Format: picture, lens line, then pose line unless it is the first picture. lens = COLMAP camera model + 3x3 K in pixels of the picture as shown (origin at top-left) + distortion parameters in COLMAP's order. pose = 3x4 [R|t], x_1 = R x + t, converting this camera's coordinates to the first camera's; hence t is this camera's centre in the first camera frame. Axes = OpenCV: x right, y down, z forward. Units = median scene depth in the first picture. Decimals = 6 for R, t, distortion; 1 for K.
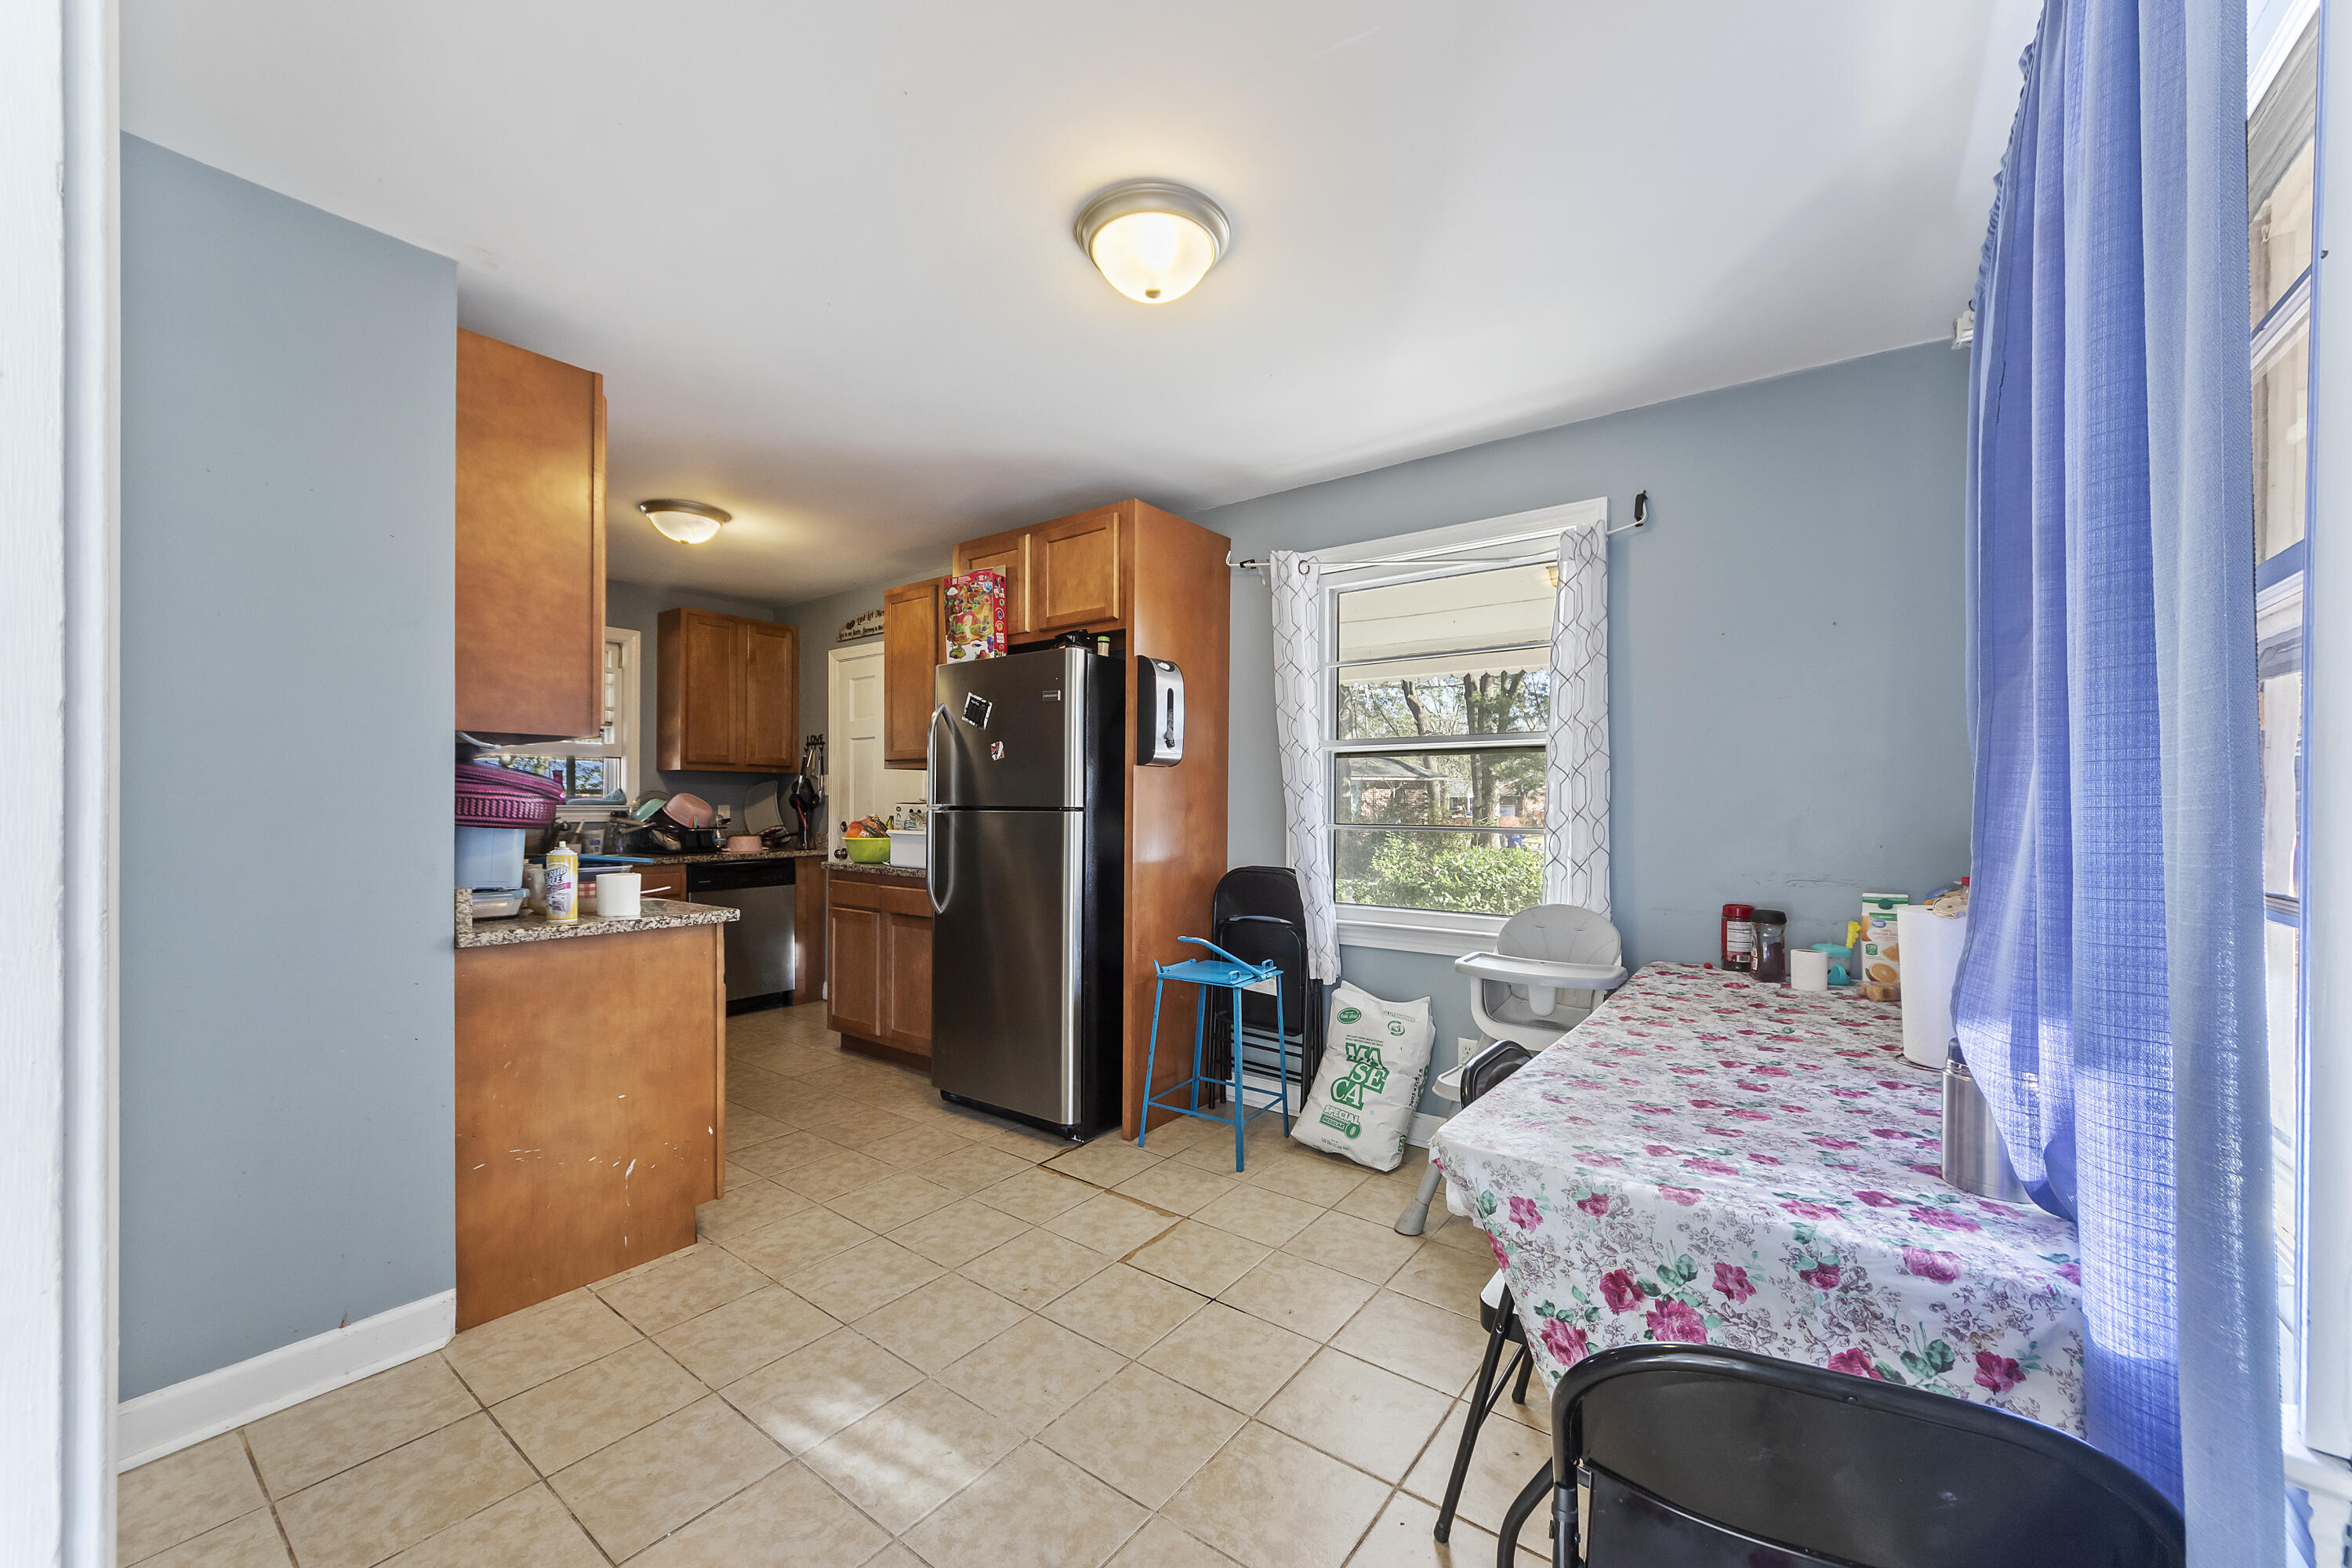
lens RADIAL K [[901.1, 0, 1176.0], [0, 901.1, 784.0], [0, 0, 1]] dist [0.000056, 0.000004]
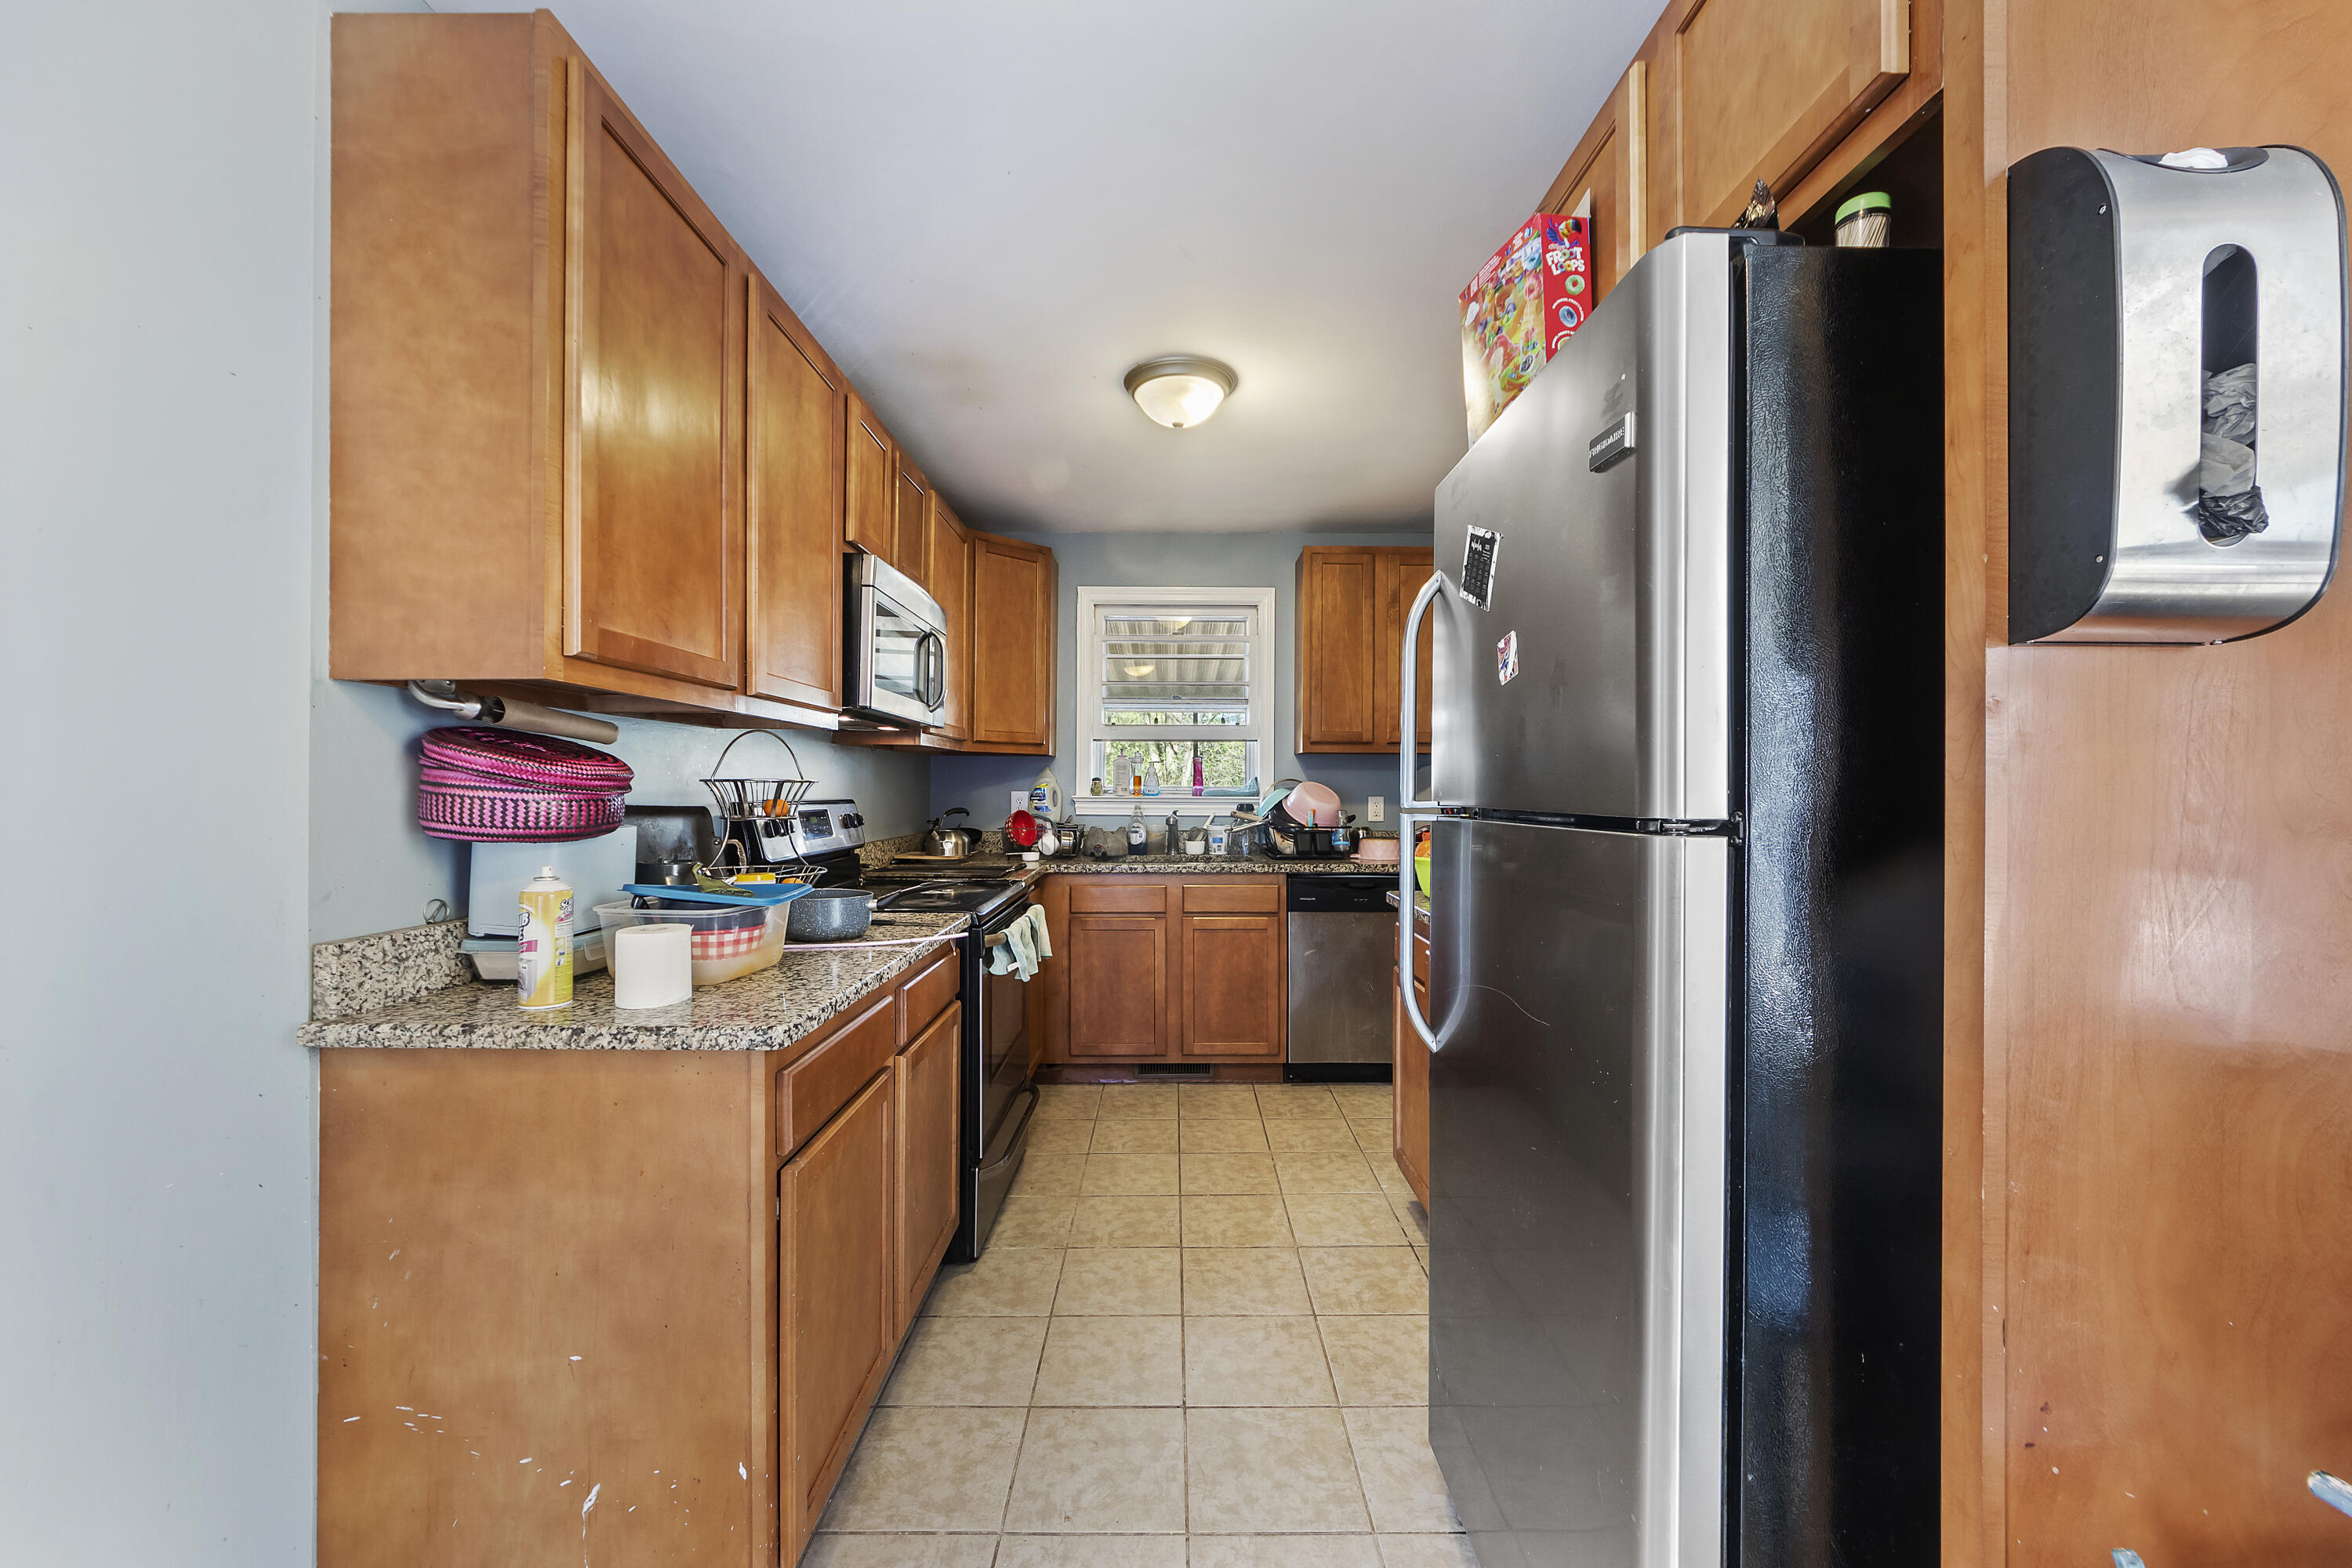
lens RADIAL K [[891.2, 0, 1177.5], [0, 891.2, 788.5], [0, 0, 1]] dist [-0.008605, 0.000139]
pose [[0.605373, -0.002210, -0.795939, 0.010453], [0.015749, 0.999834, 0.009203, 0.014659], [0.795786, -0.018107, 0.605307, 0.961072]]
